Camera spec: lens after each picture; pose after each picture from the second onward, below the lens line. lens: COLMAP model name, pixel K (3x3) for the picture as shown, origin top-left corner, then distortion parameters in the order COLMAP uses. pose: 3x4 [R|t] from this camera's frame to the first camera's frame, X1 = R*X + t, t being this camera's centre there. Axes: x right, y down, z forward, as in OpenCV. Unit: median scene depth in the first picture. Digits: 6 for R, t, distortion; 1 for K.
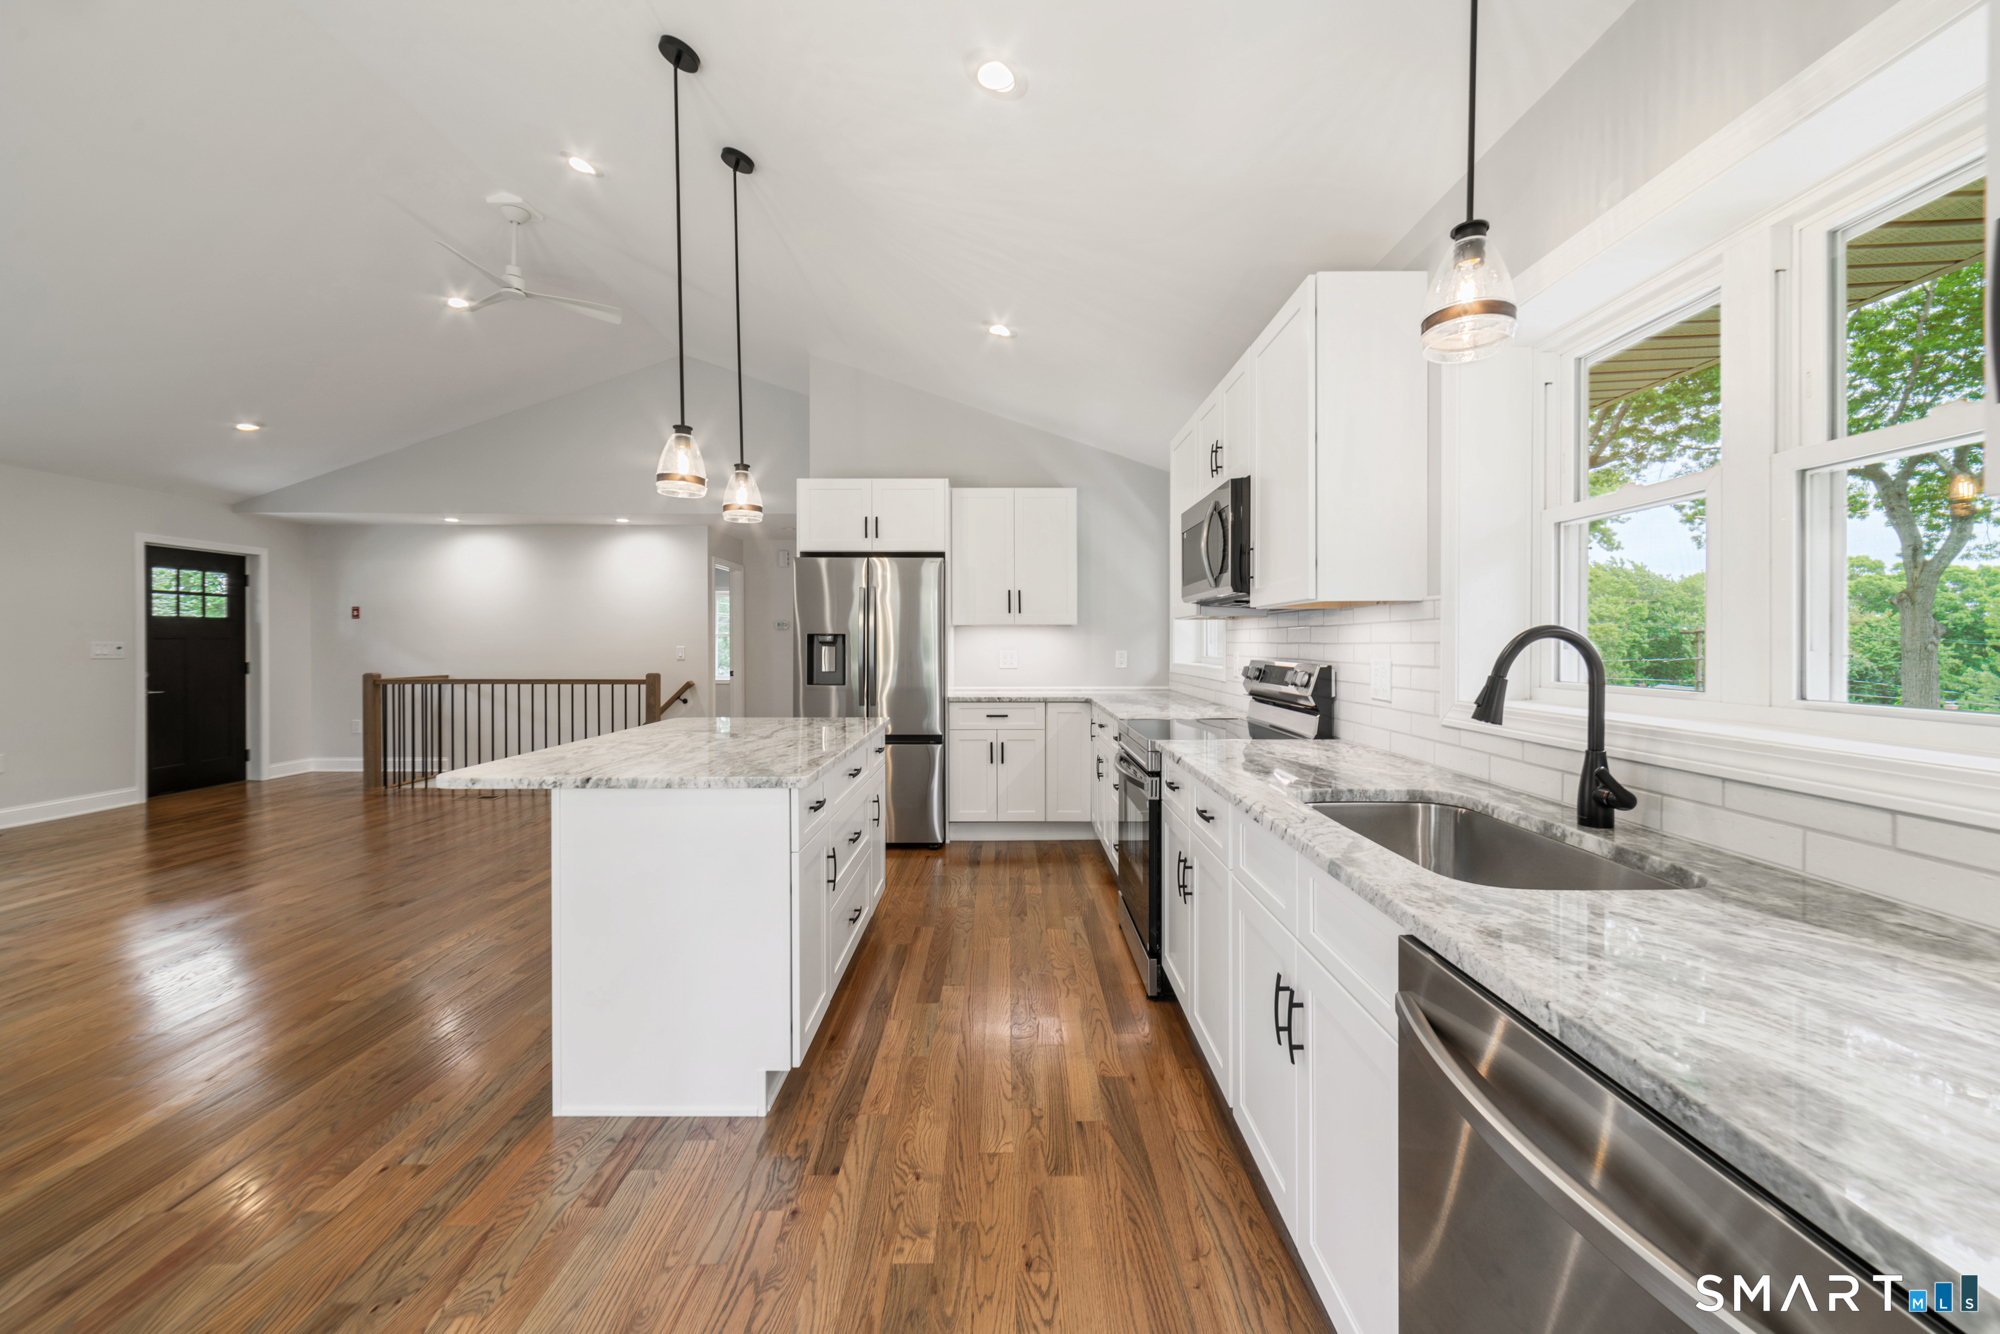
lens RADIAL K [[787.3, 0, 1003.1], [0, 787.3, 653.8], [0, 0, 1]] dist [-0.000248, 0.000982]
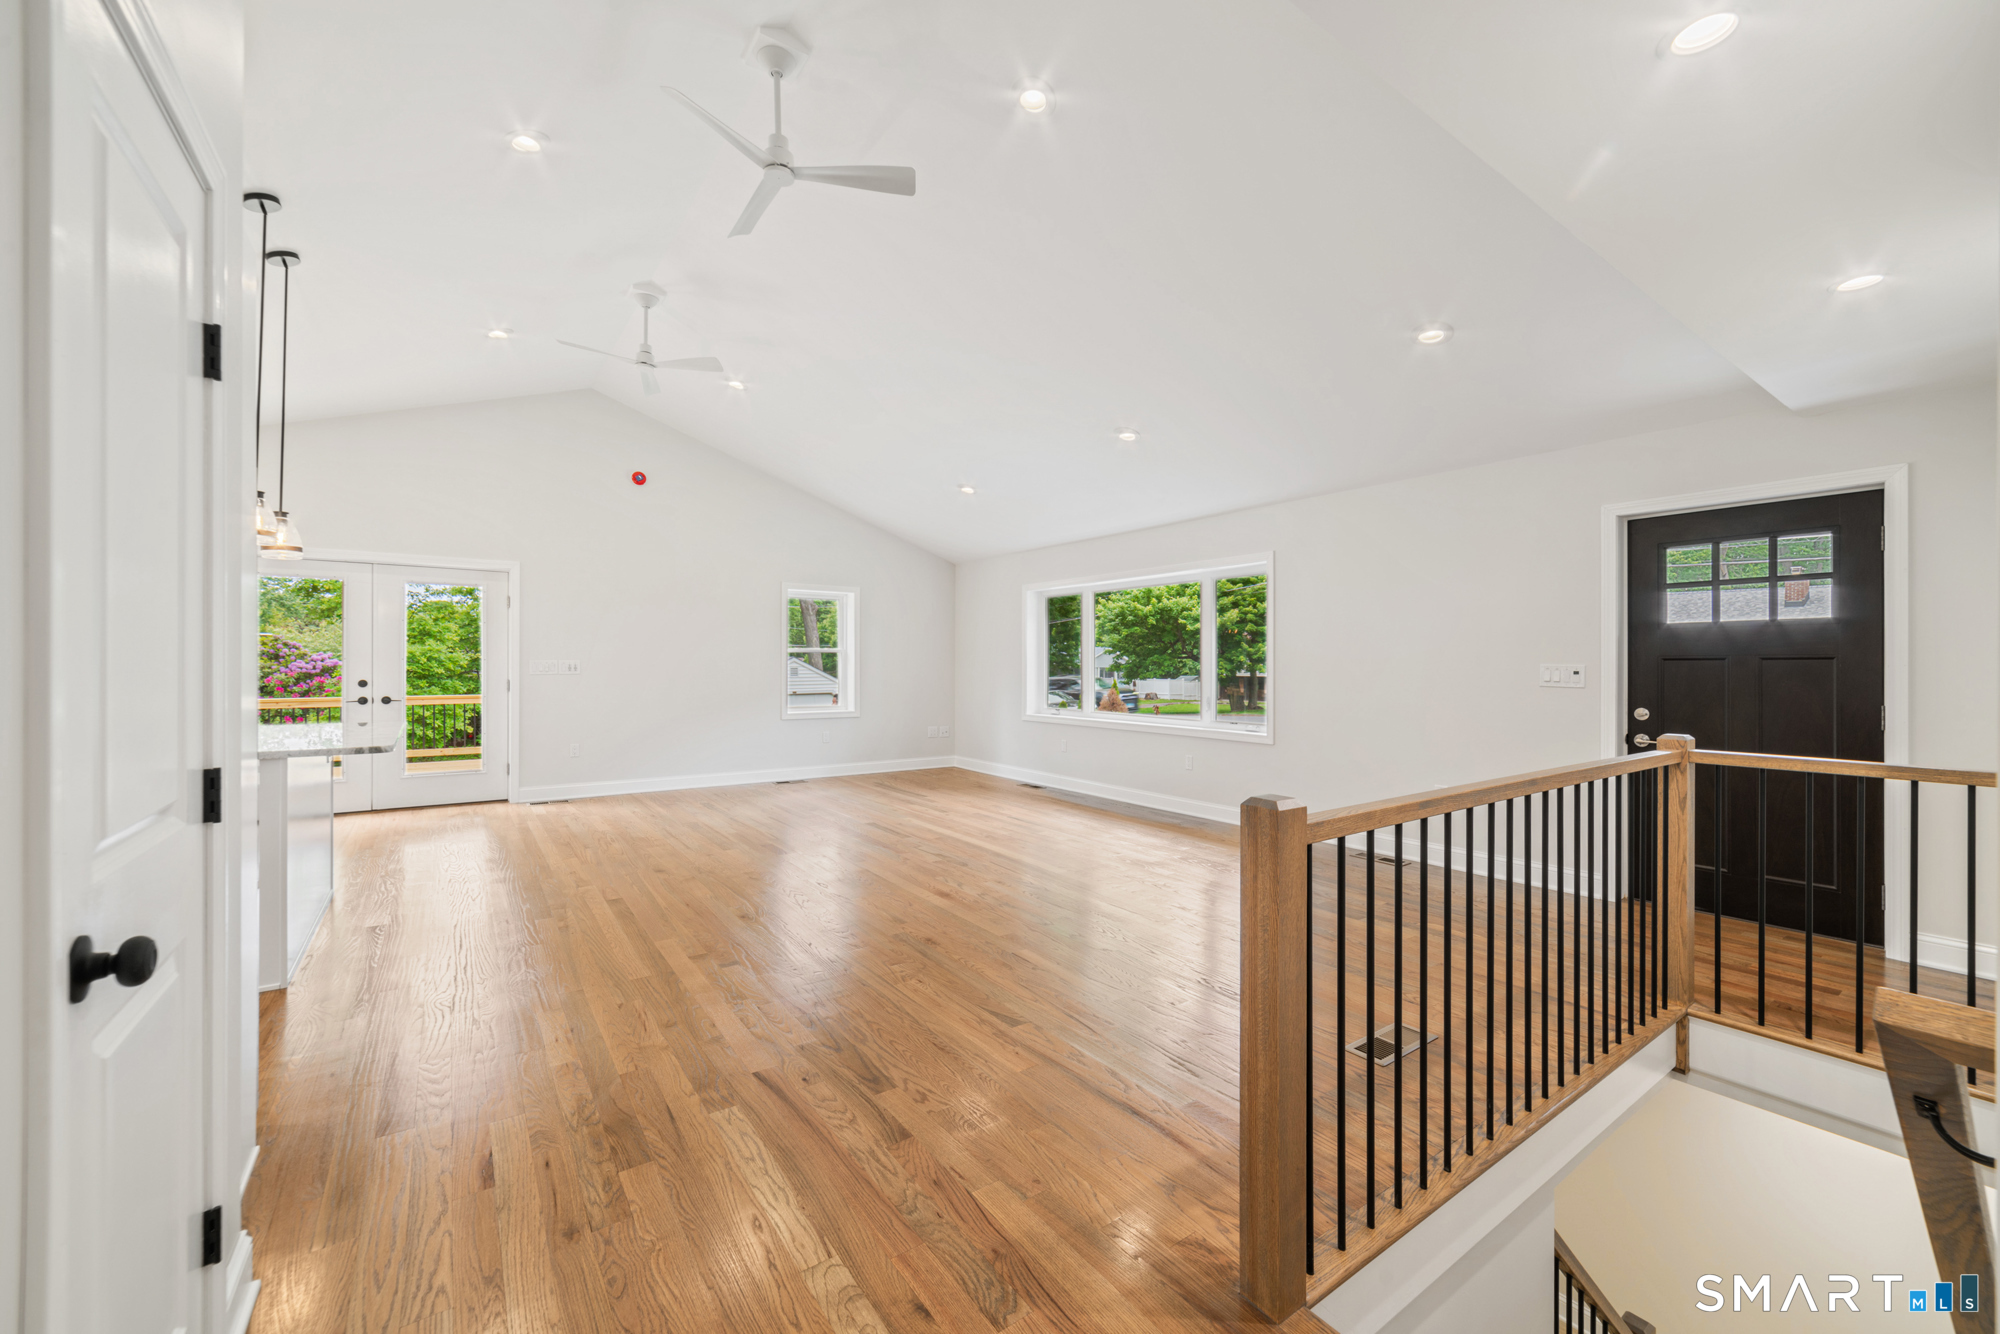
lens RADIAL K [[787.3, 0, 1004.8], [0, 787.3, 669.1], [0, 0, 1]] dist [-0.000248, 0.000982]
pose [[-0.813528, -0.001069, -0.581525, -0.615358], [-0.012253, 0.999808, 0.015304, -0.034279], [0.581397, 0.019576, -0.813384, 2.841520]]
